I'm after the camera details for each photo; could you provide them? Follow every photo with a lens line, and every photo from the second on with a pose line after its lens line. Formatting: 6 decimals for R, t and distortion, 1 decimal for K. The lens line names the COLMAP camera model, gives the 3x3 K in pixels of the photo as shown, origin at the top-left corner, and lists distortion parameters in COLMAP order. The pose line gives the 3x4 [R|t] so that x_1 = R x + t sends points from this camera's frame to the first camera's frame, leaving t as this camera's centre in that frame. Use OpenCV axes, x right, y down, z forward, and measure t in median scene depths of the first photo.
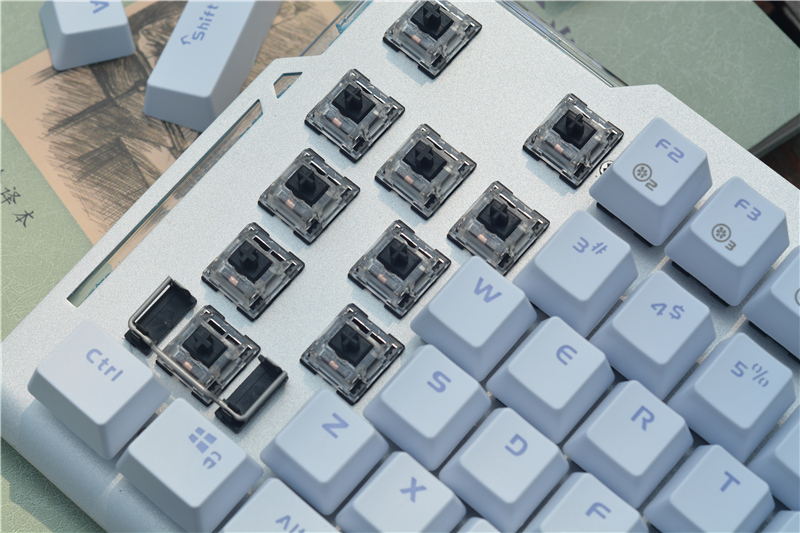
lens RADIAL K [[2175.7, 0, 400.0], [0, 2175.7, 266.5], [0, 0, 1]] dist [0.012981, 0.345750]
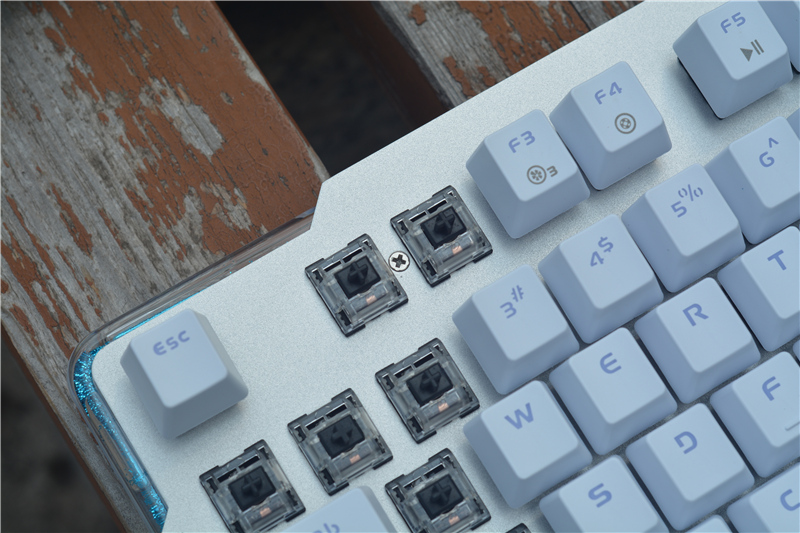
lens RADIAL K [[2175.7, 0, 400.0], [0, 2175.7, 266.5], [0, 0, 1]] dist [0.012981, 0.345750]
pose [[0.286830, -0.906953, 0.308488, -0.211399], [0.861646, 0.384981, 0.330691, -0.378572], [-0.418683, 0.170956, 0.891896, 0.156059]]
